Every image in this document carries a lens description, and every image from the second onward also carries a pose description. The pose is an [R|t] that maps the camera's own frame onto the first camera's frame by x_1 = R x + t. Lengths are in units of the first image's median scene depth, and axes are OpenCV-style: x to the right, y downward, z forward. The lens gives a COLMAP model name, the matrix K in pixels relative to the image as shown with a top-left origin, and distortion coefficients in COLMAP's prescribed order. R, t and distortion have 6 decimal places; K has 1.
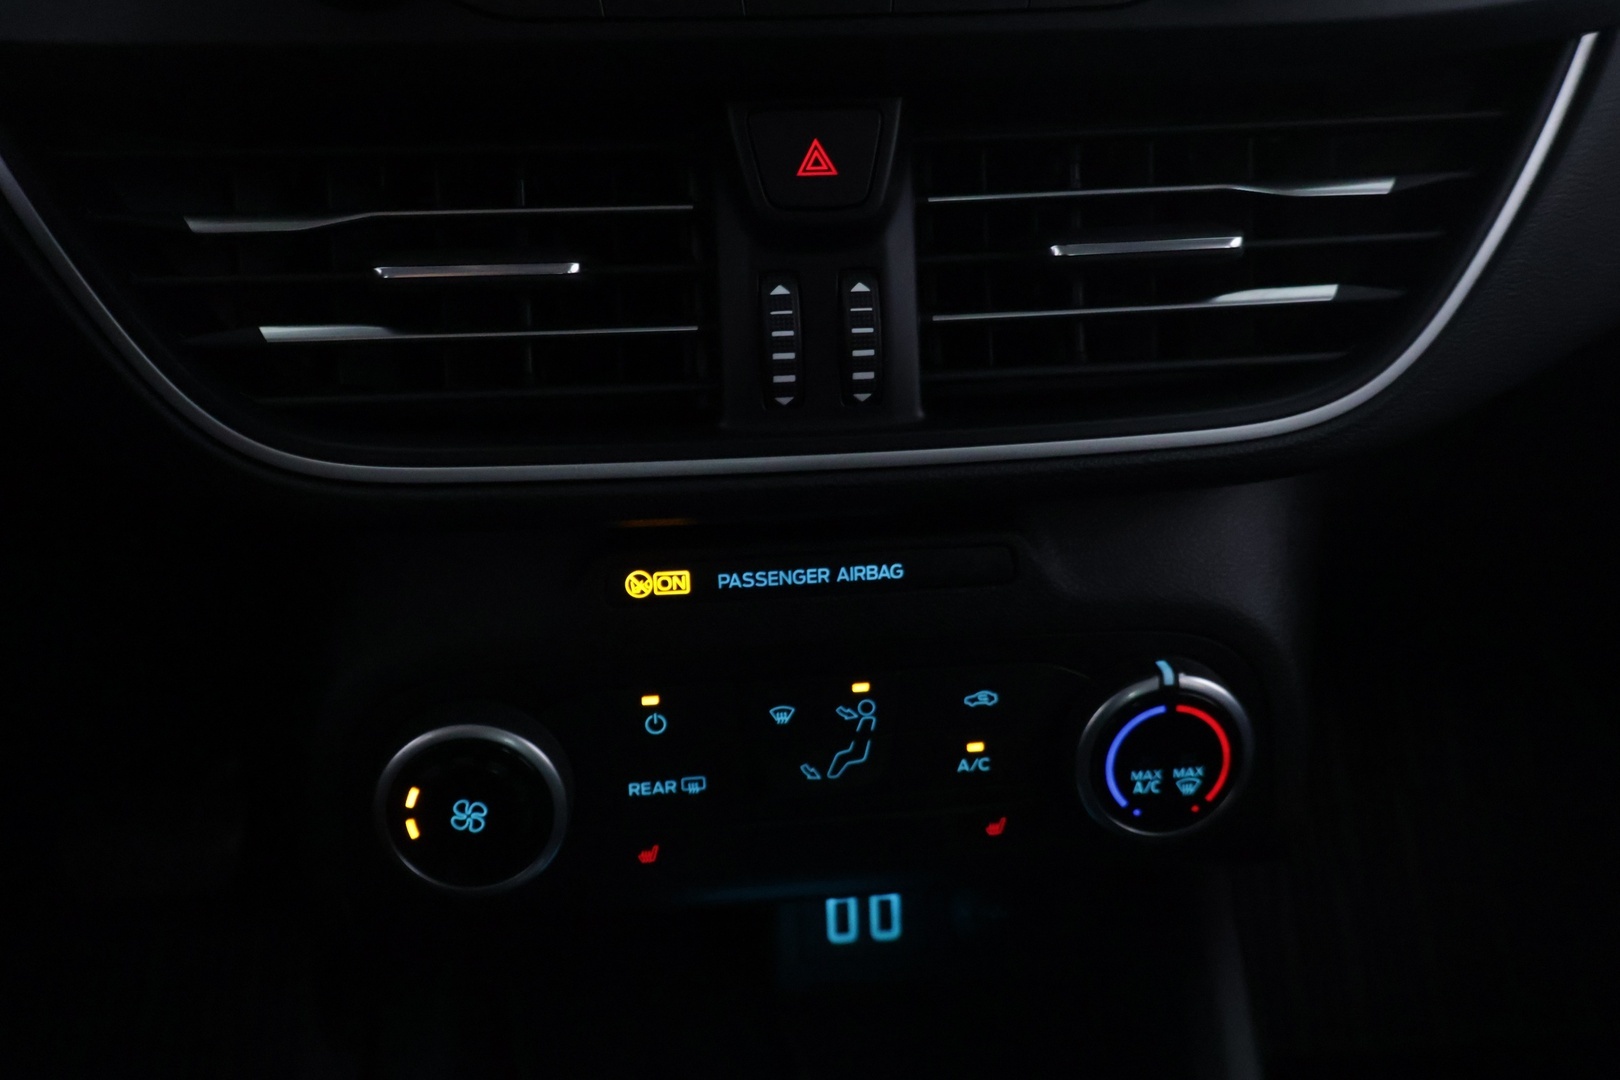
lens RADIAL K [[1479.9, 0, 810.0], [0, 1479.9, 540.0], [0, 0, 1]] dist [-0.006846, -0.004652]
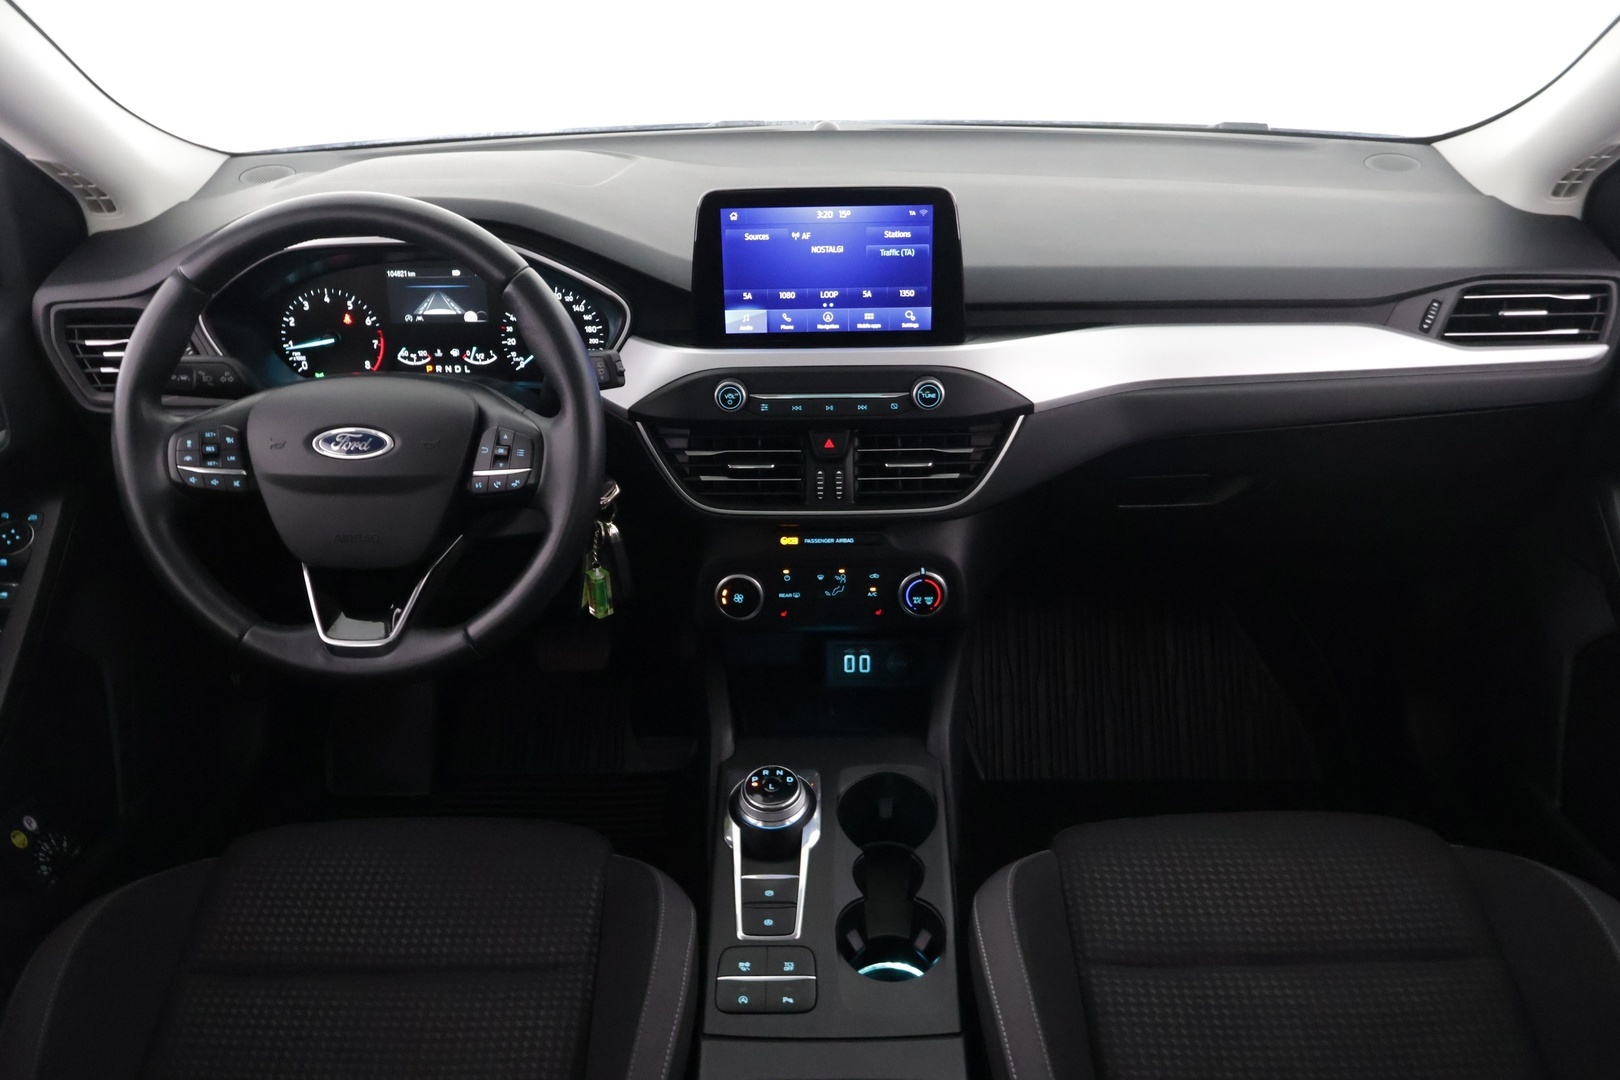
lens RADIAL K [[1389.8, 0, 810.0], [0, 1389.8, 540.0], [0, 0, 1]] dist [-0.000095, 0.000419]
pose [[0.994195, 0.044140, -0.098126, 0.301971], [-0.043771, 0.999024, 0.005907, 0.003120], [0.098291, -0.001578, 0.995156, -2.565532]]
